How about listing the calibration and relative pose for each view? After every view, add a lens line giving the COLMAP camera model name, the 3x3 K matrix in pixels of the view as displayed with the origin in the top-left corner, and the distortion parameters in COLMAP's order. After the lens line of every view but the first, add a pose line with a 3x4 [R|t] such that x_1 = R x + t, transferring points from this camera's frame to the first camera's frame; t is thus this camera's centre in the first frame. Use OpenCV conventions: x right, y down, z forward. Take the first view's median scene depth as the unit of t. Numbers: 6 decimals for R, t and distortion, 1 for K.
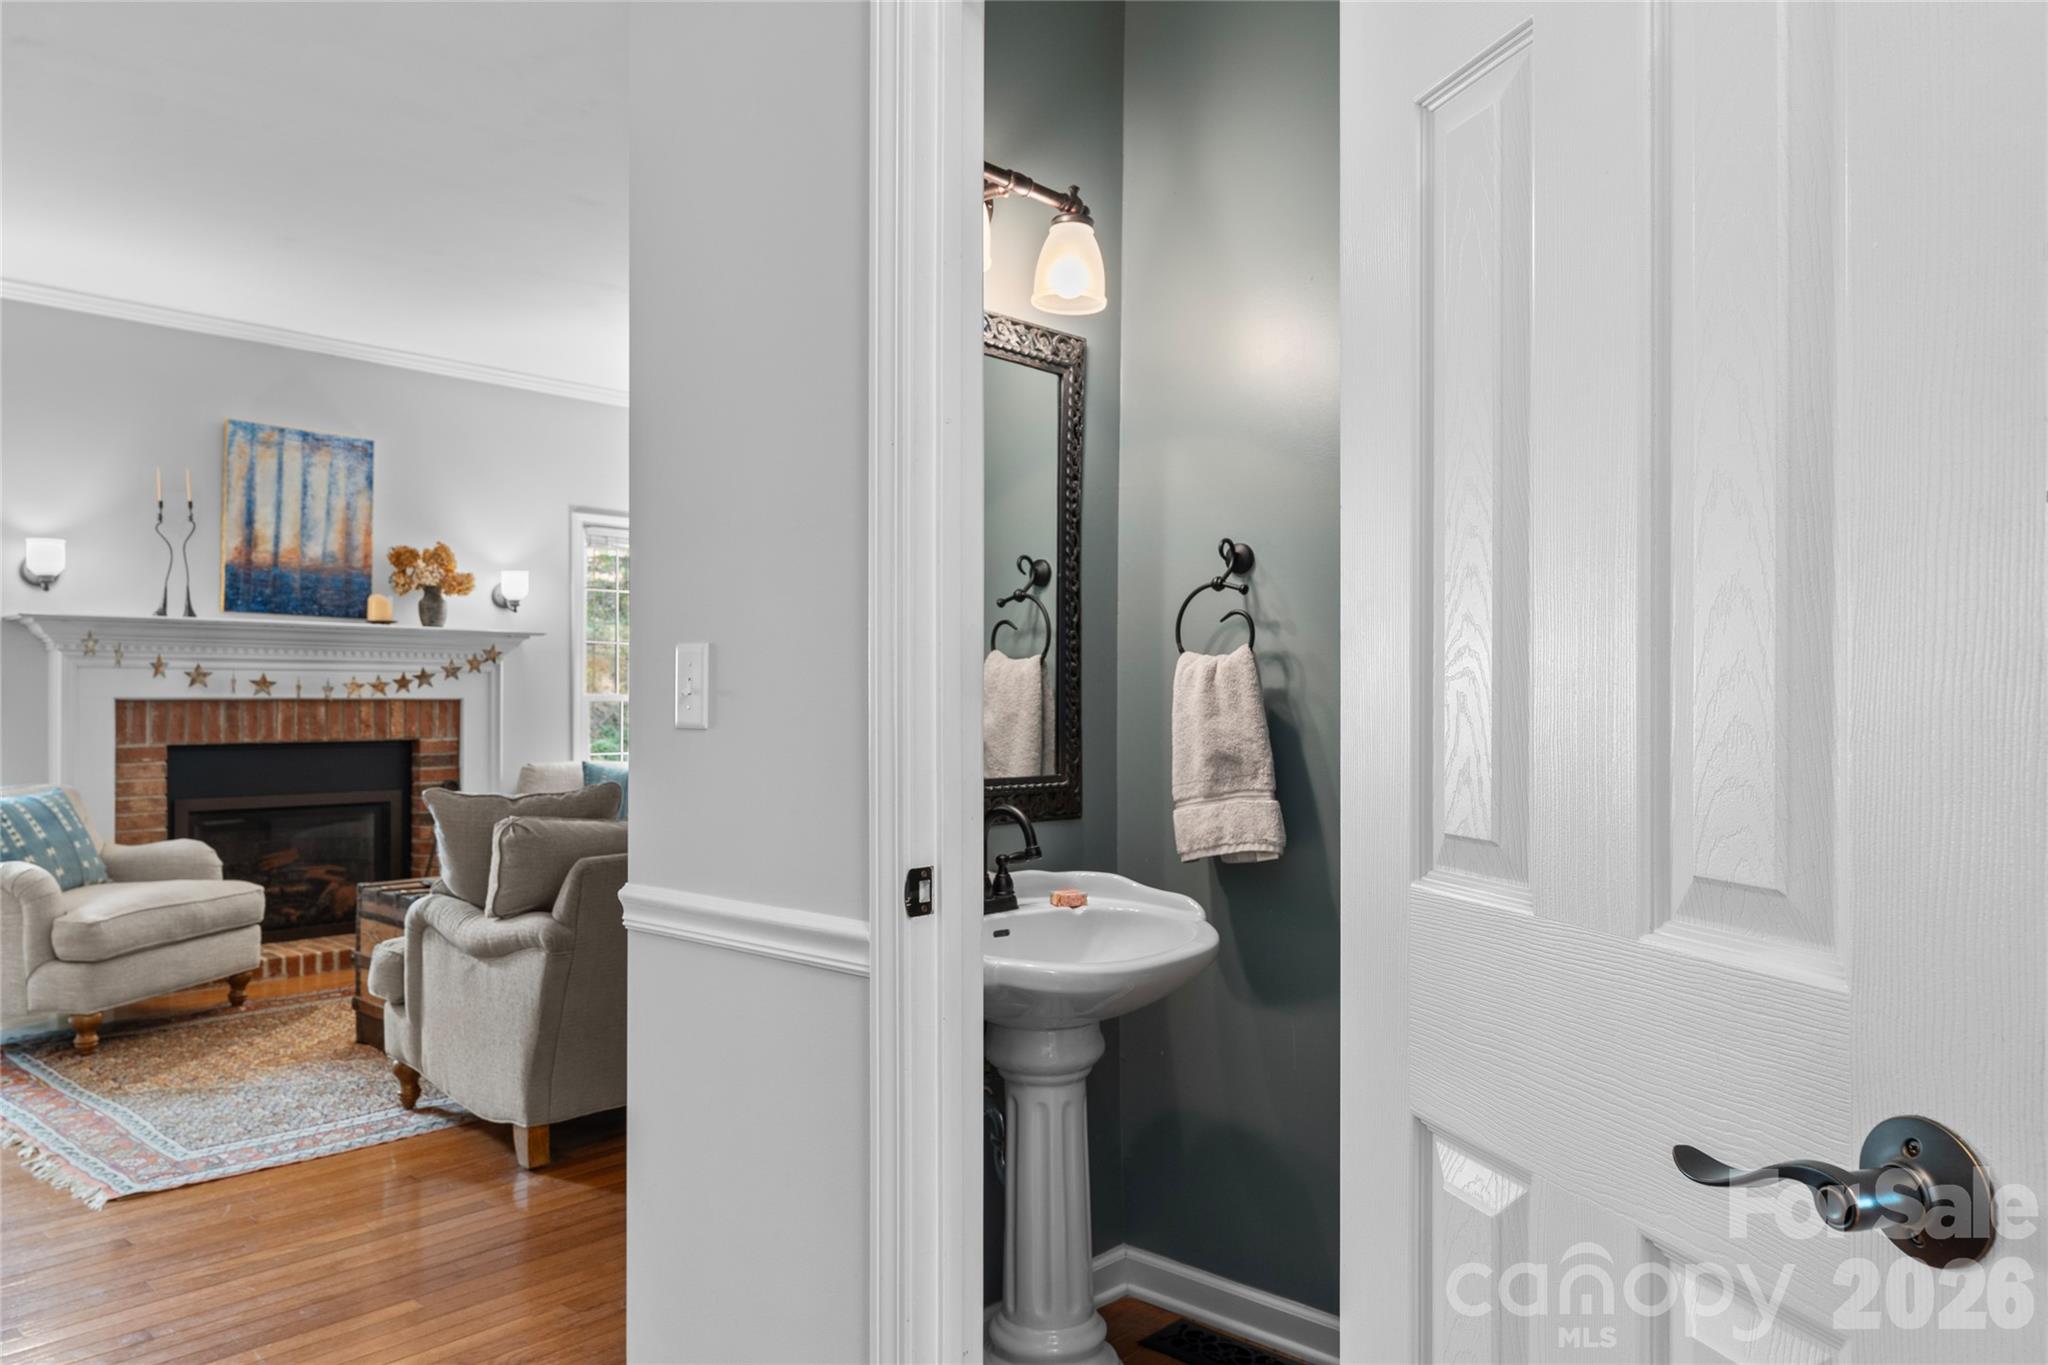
lens RADIAL K [[1355.6, 0, 1019.0], [0, 1355.6, 689.4], [0, 0, 1]] dist [0.005990, -0.004538]
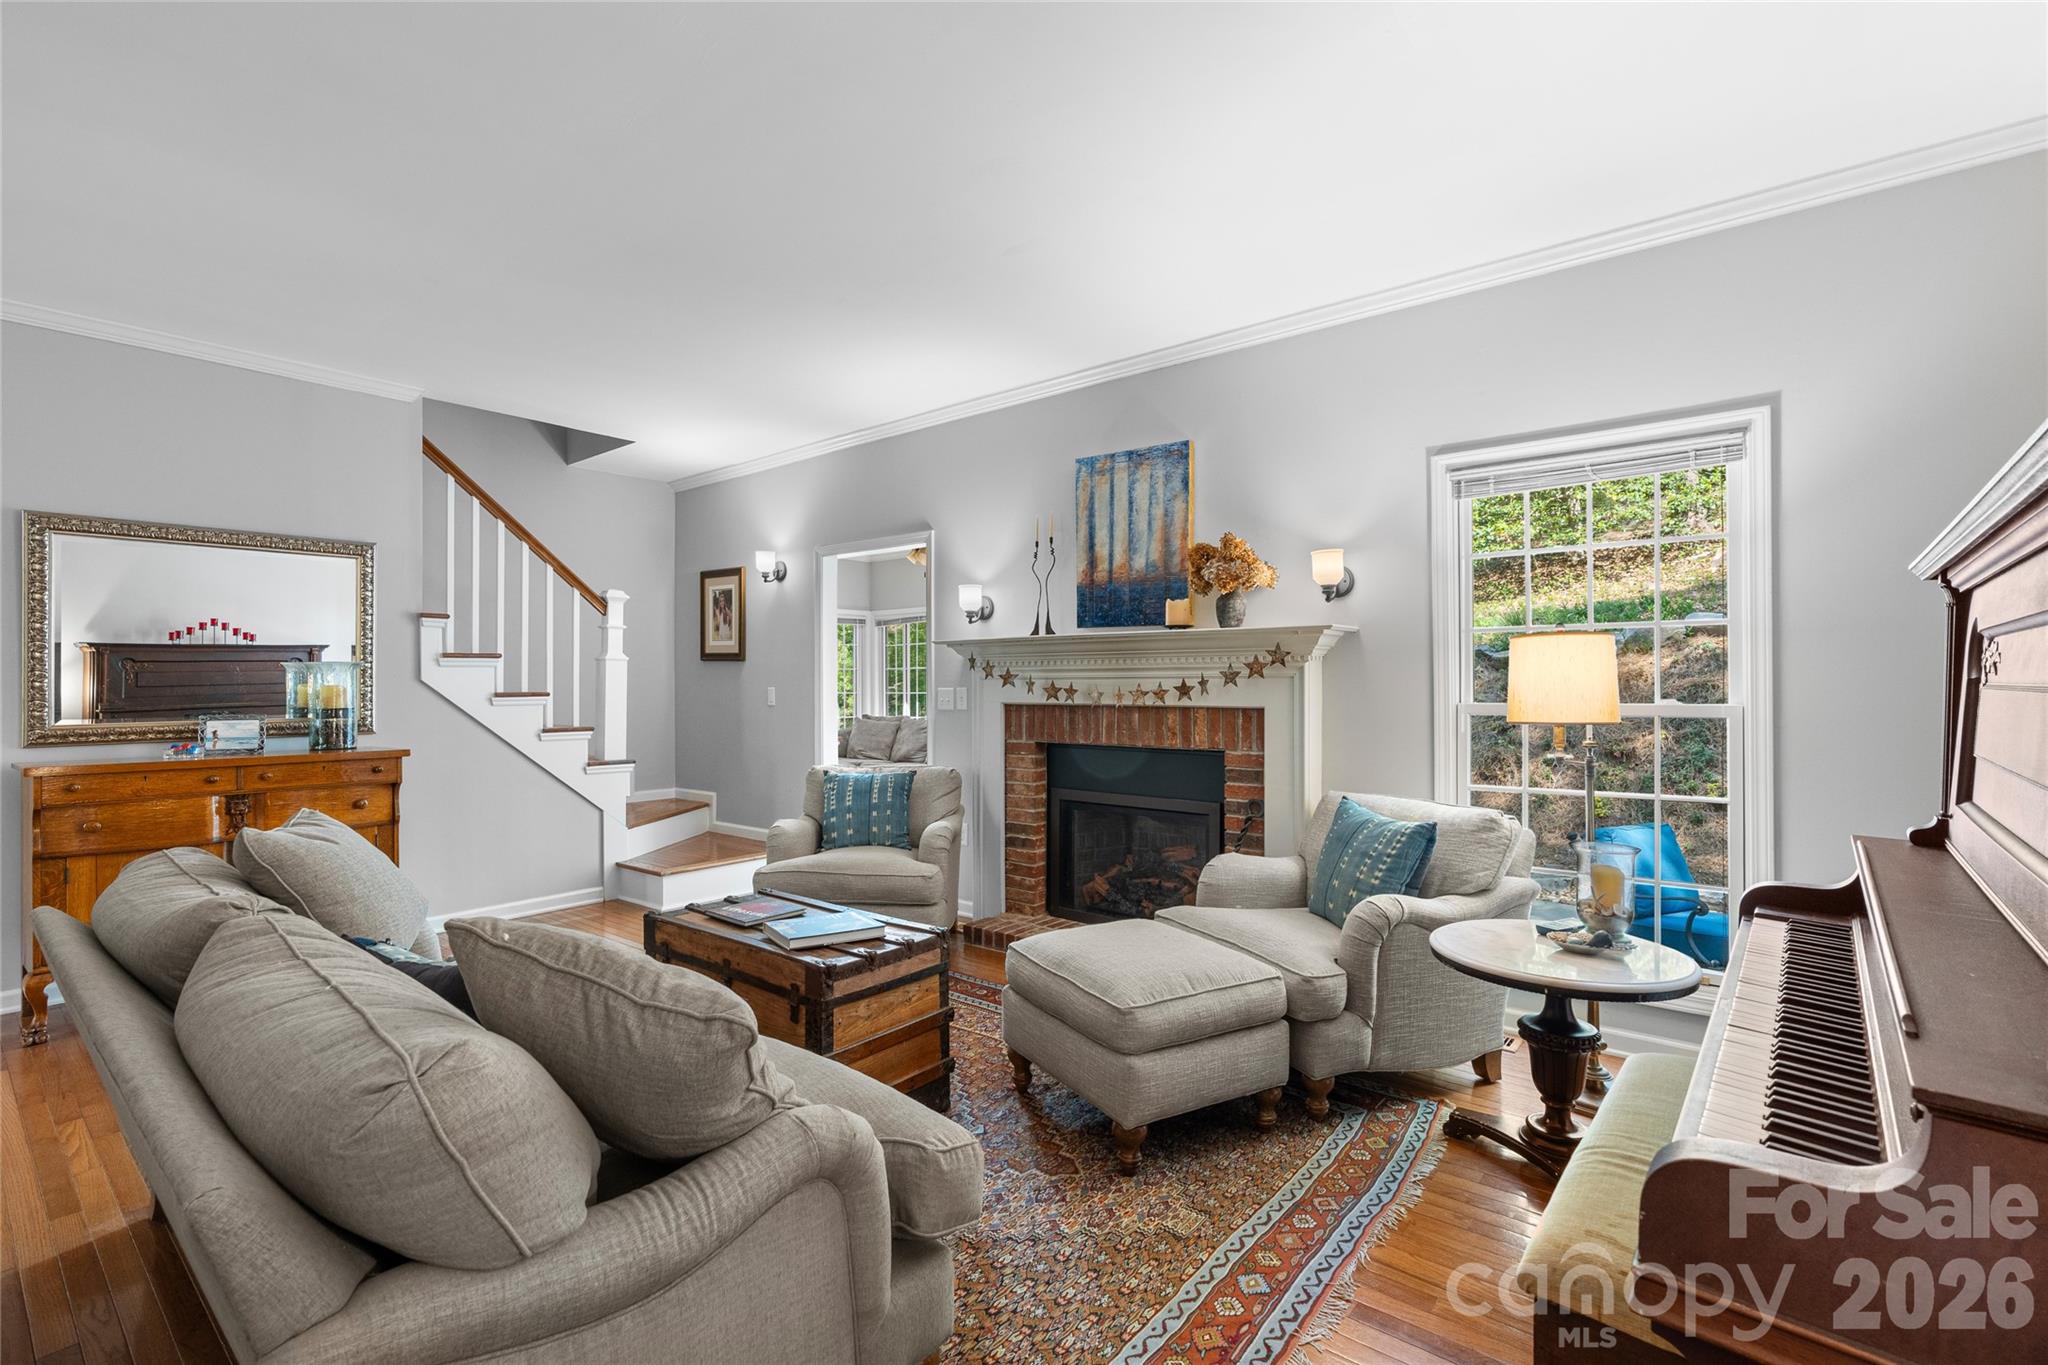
lens RADIAL K [[927.5, 0, 1021.5], [0, 927.5, 679.2], [0, 0, 1]] dist [-0.007521, 0.003422]
pose [[0.068309, -0.007572, -0.997635, 0.186201], [0.007105, 0.999950, -0.007103, -0.008716], [0.997639, -0.006603, 0.068359, 0.877596]]
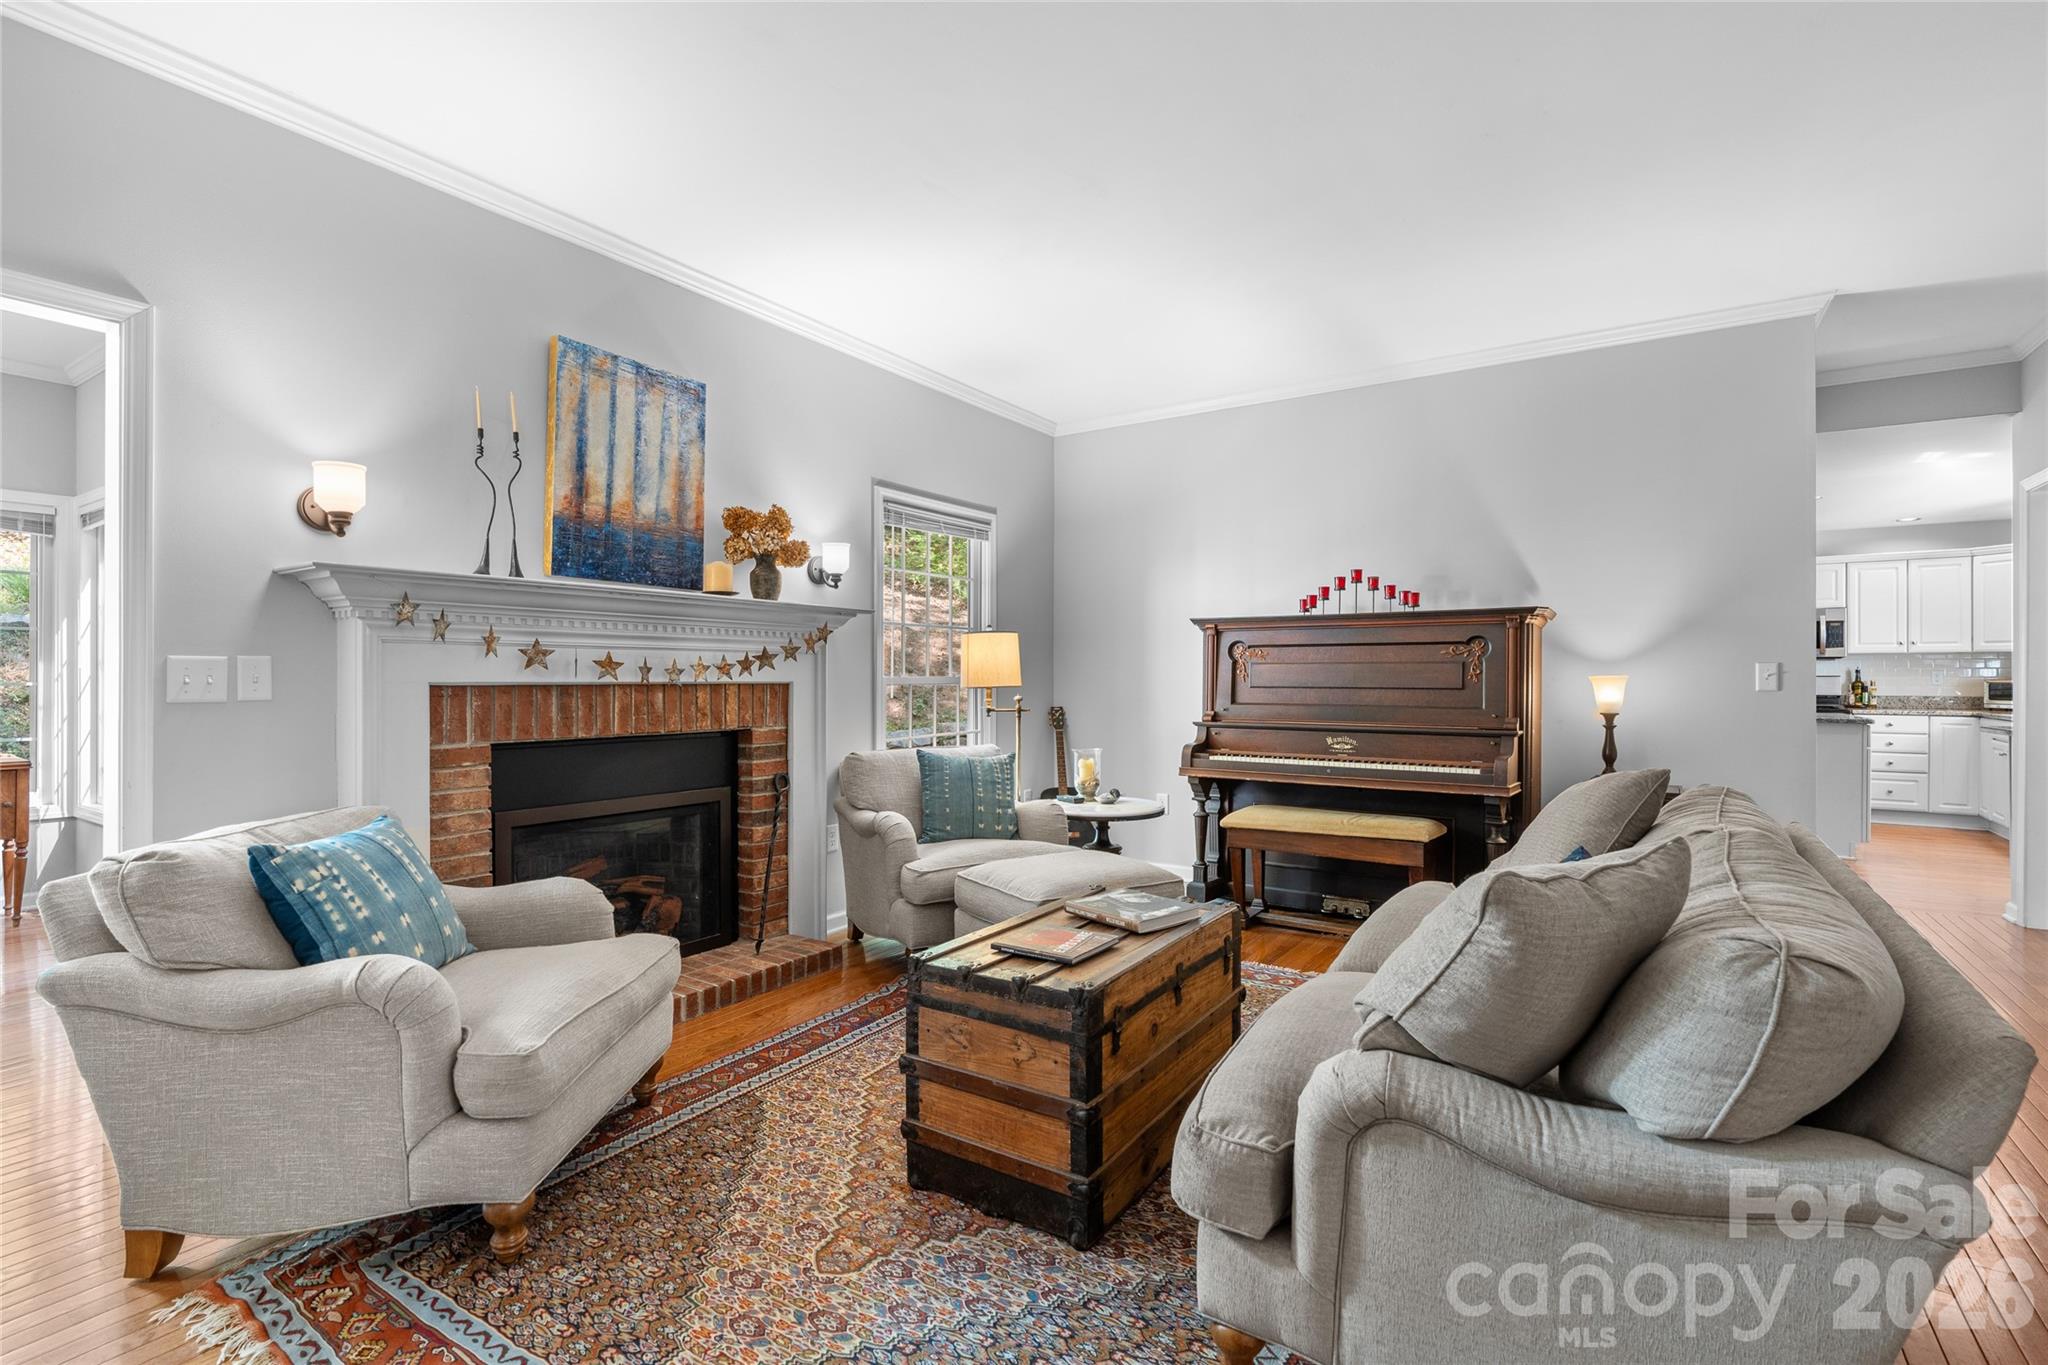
lens RADIAL K [[927.5, 0, 1033.4], [0, 927.5, 673.5], [0, 0, 1]] dist [-0.007521, 0.003422]
pose [[0.986621, 0.000374, 0.163031, -0.384487], [-0.000679, 0.999998, 0.001817, -0.000216], [-0.163030, -0.001903, 0.986619, 0.403839]]
